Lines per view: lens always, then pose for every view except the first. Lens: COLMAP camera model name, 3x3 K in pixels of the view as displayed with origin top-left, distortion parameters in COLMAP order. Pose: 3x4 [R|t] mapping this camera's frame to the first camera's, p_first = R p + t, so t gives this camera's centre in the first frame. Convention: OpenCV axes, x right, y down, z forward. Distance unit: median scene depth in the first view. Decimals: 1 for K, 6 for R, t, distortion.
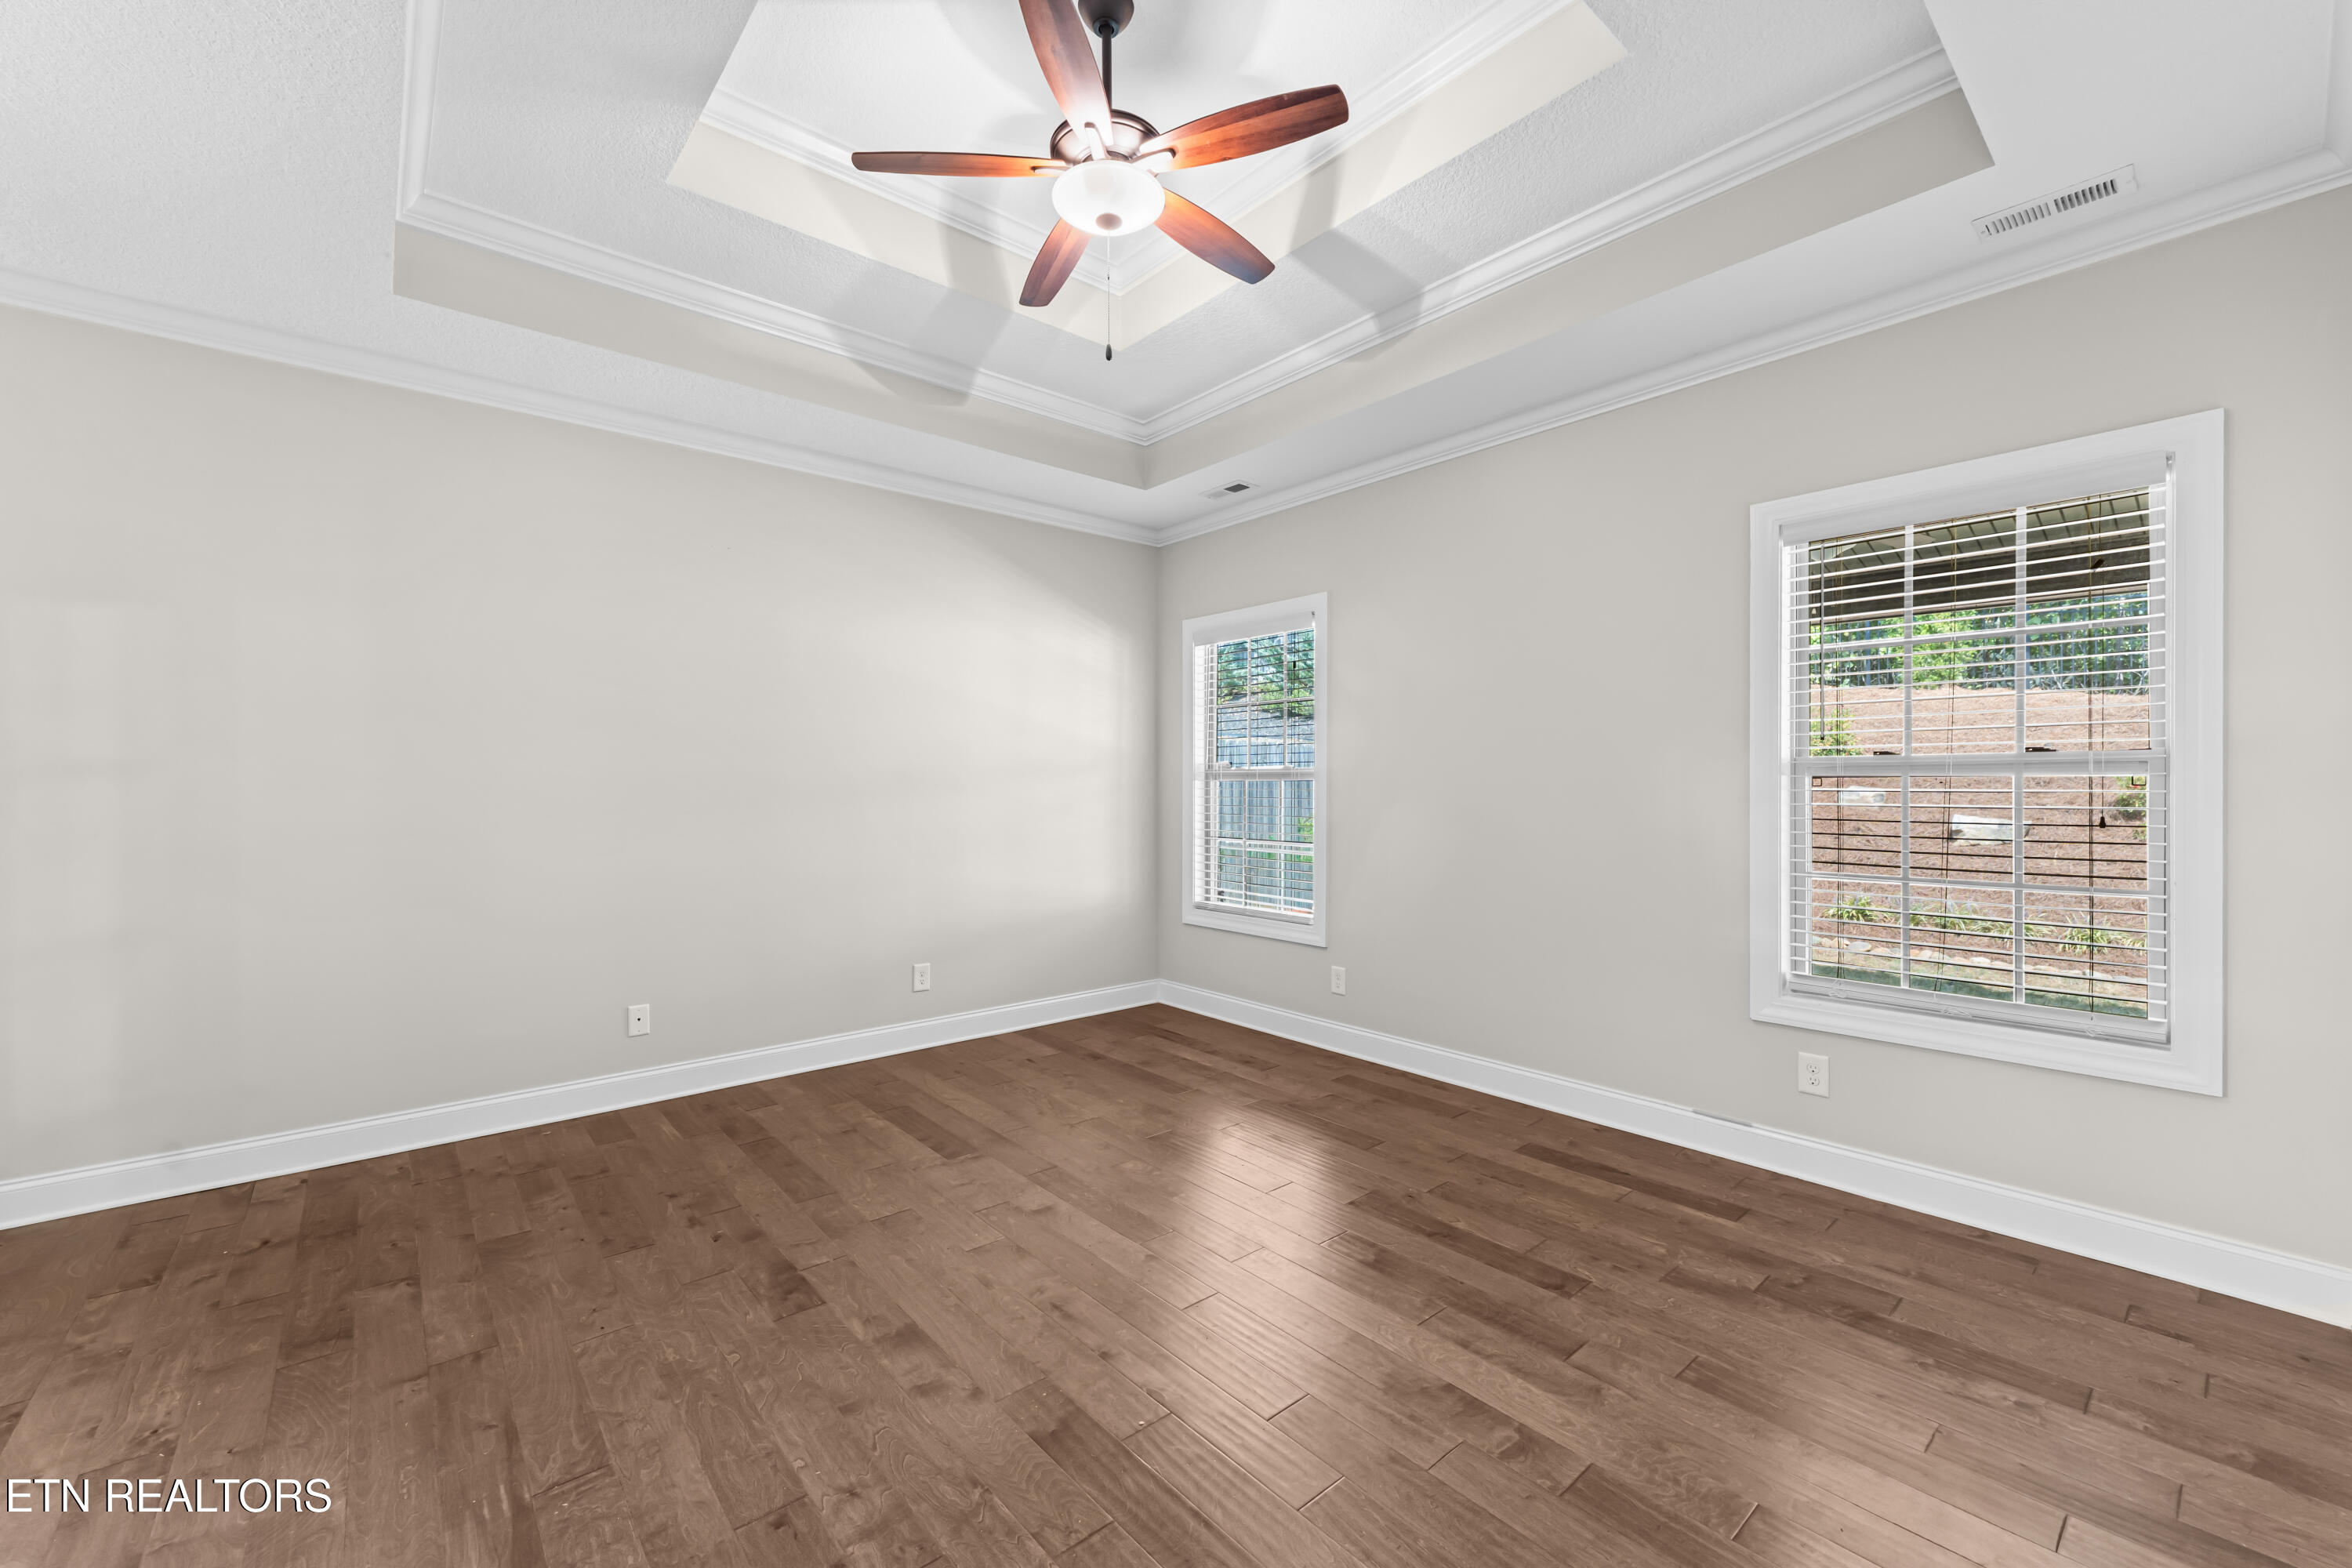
lens RADIAL K [[937.5, 0, 1186.1], [0, 937.5, 774.6], [0, 0, 1]] dist [-0.000325, -0.000861]
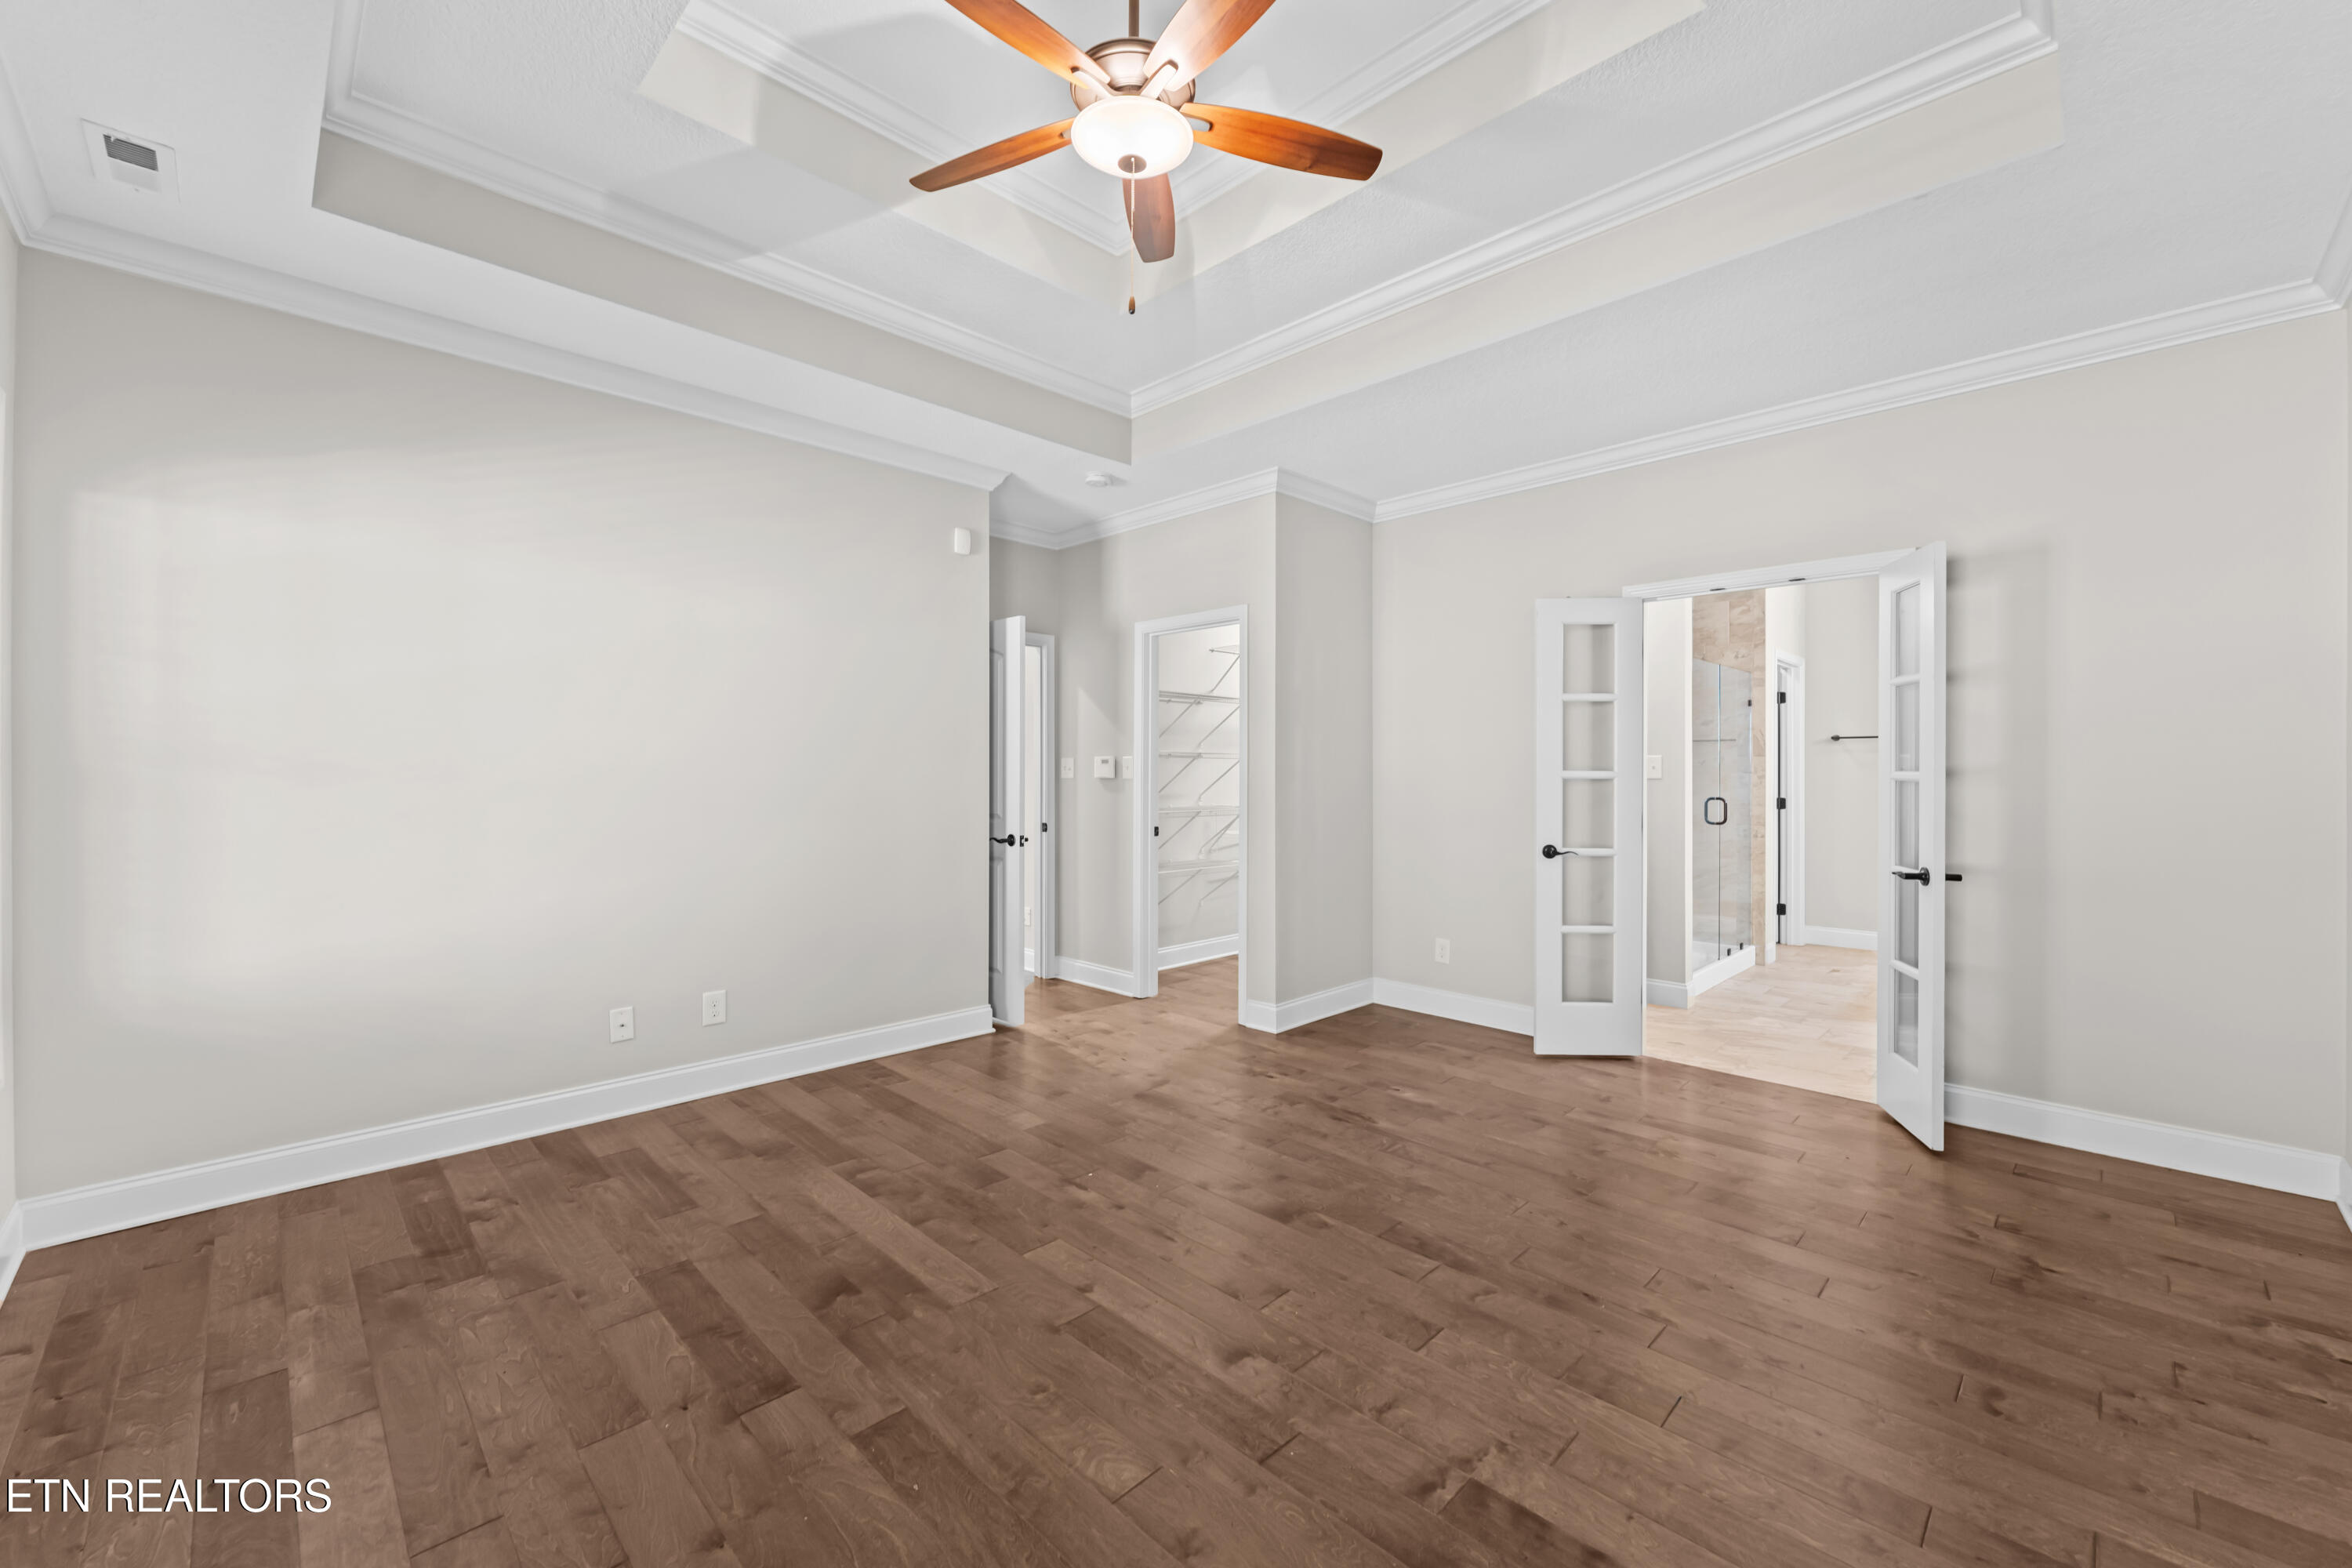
lens RADIAL K [[931.6, 0, 1173.2], [0, 931.6, 782.4], [0, 0, 1]] dist [-0.001853, 0.000076]
pose [[-0.998113, -0.000031, -0.061406, -0.053321], [0.000026, 1.000000, -0.000918, 0.016910], [0.061406, -0.000918, -0.998112, 1.521336]]
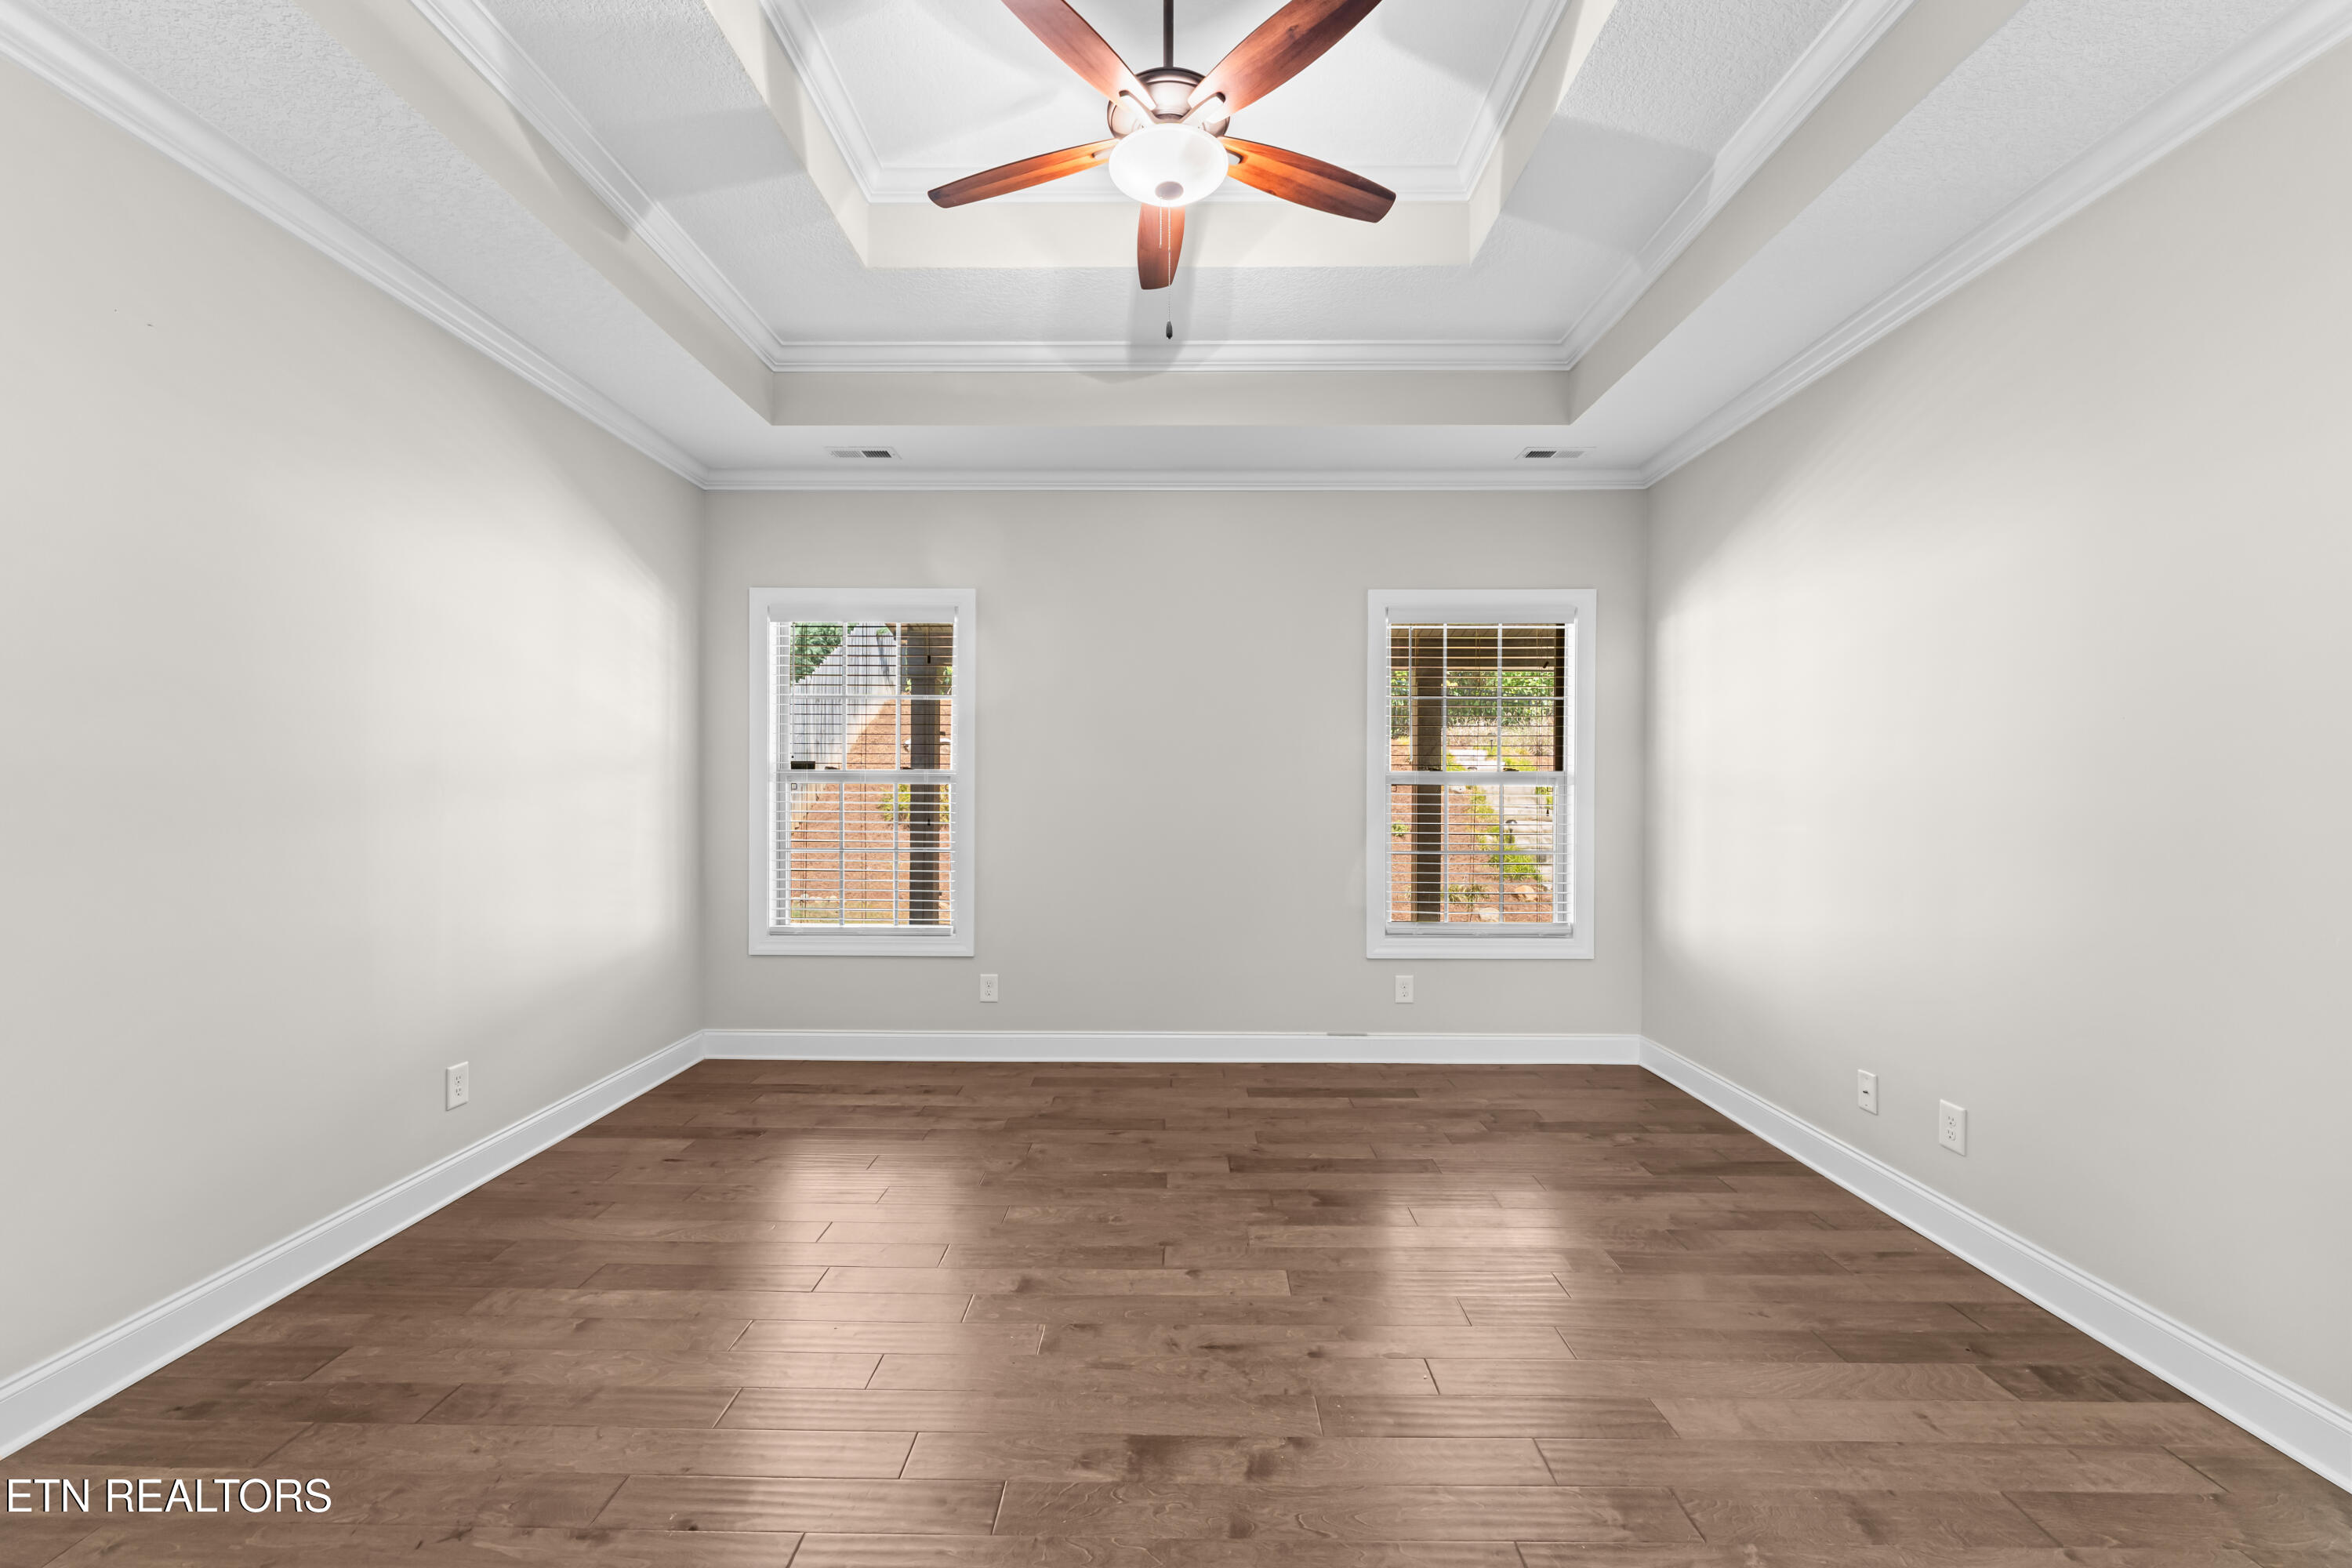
lens RADIAL K [[931.6, 0, 1173.2], [0, 931.6, 782.4], [0, 0, 1]] dist [-0.001853, 0.000076]
pose [[0.661221, 0.008420, 0.750144, -0.623817], [-0.012823, 0.999918, 0.000080, 0.002718], [-0.750082, -0.009672, 0.661274, 0.300774]]
